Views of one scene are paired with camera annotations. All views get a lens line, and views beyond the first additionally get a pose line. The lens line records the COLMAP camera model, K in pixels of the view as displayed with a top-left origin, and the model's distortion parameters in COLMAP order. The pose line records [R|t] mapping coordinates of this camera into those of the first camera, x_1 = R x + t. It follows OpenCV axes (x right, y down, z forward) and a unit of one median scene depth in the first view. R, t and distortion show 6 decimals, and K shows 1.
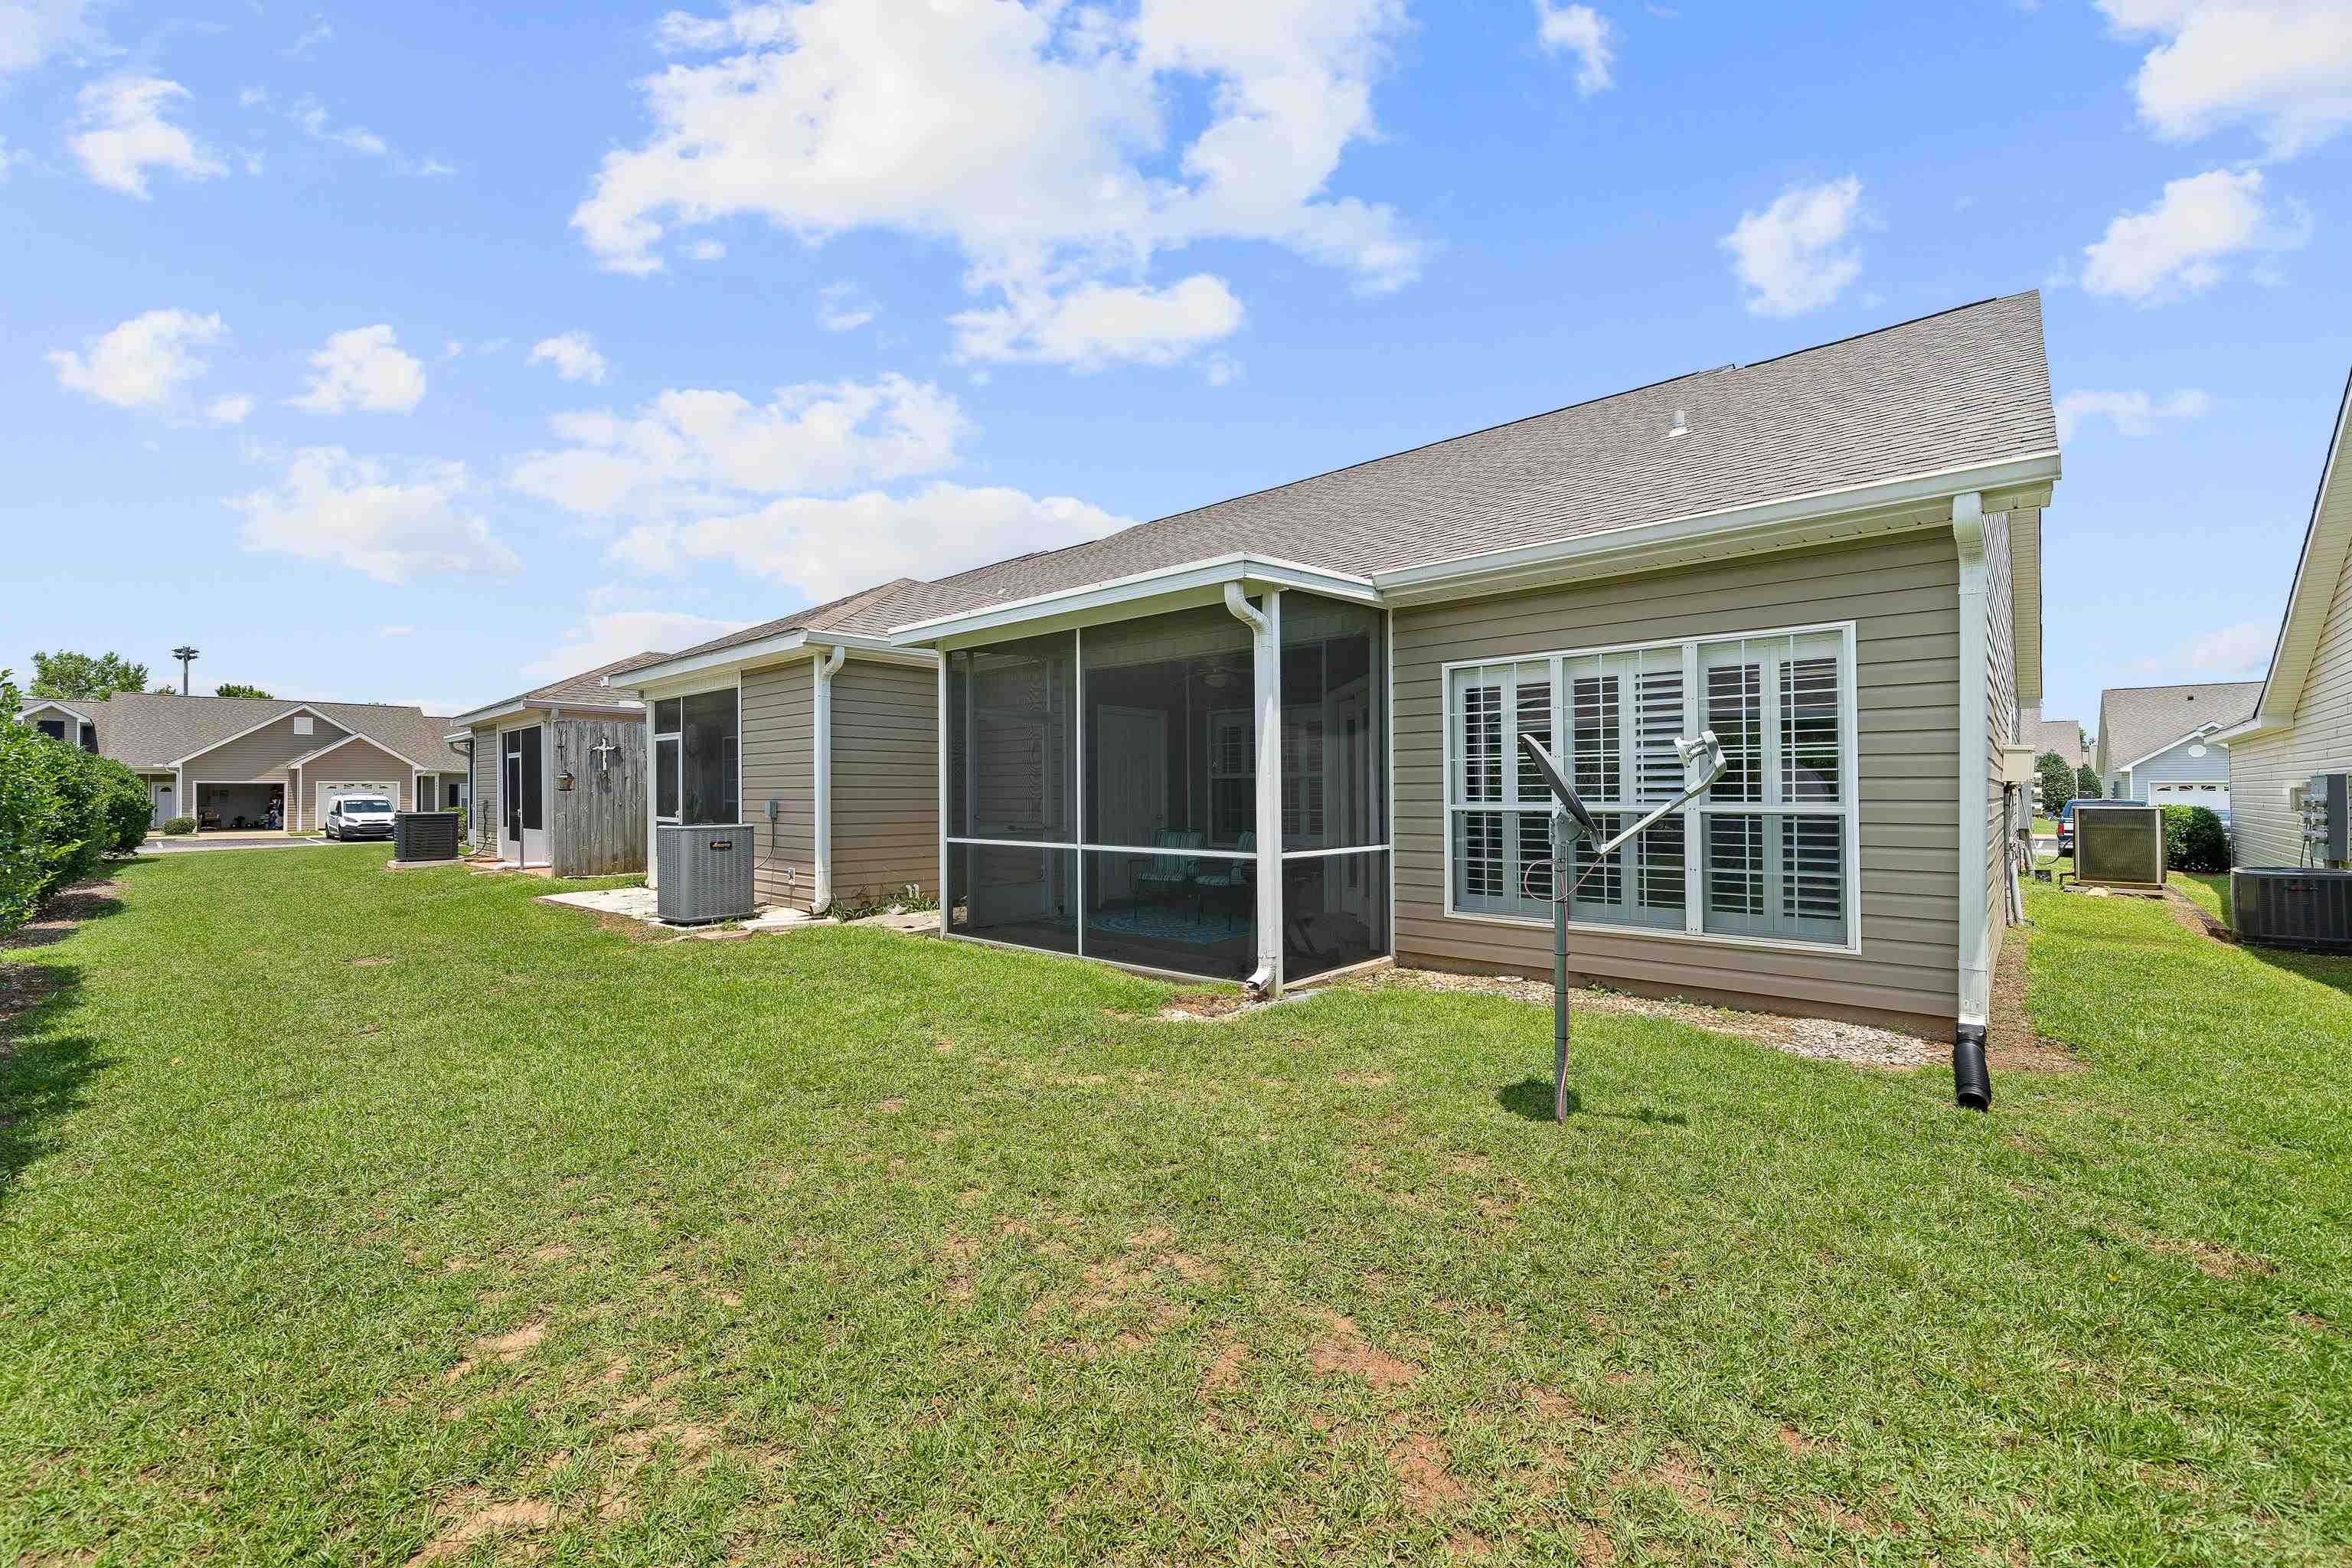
lens RADIAL K [[908.9, 0, 1176.0], [0, 908.9, 784.0], [0, 0, 1]] dist [0.000530, -0.000014]
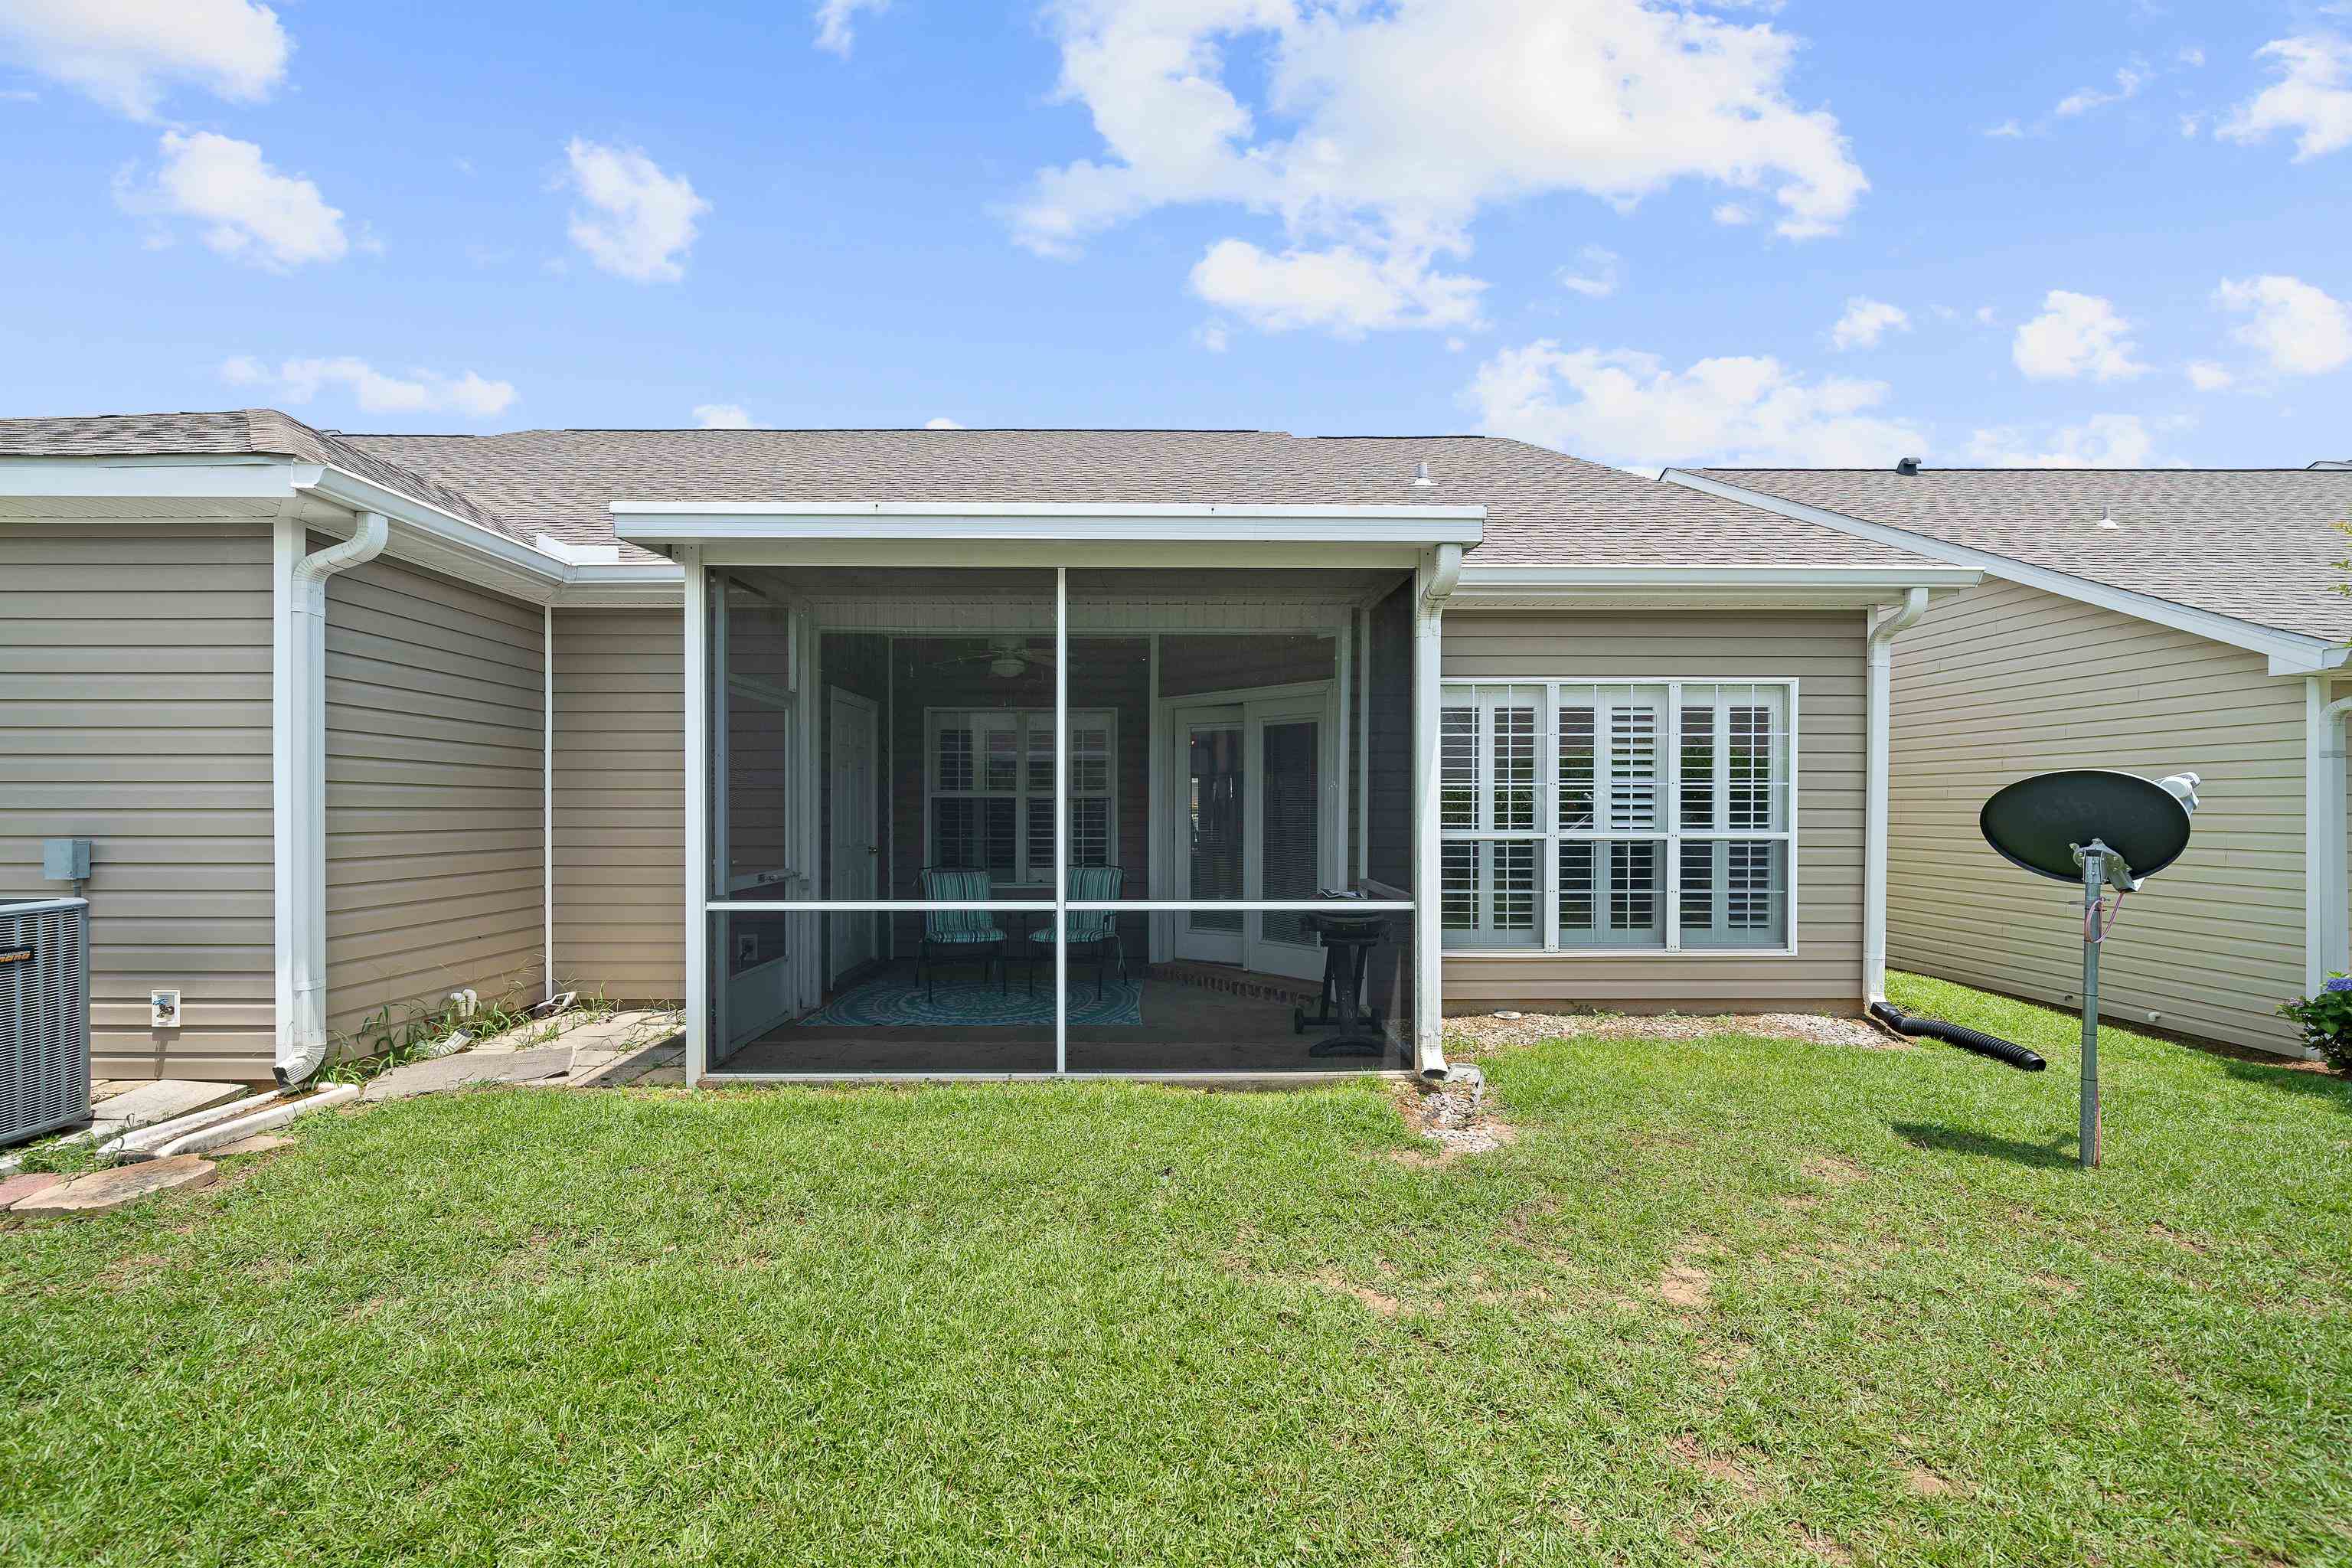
lens RADIAL K [[938.6, 0, 1176.0], [0, 938.6, 784.0], [0, 0, 1]] dist [-0.002124, -0.000166]
pose [[0.741585, 0.028351, 0.670259, -0.560195], [-0.007424, 0.999392, -0.034059, 0.007734], [-0.670818, 0.020282, 0.741345, 0.509643]]
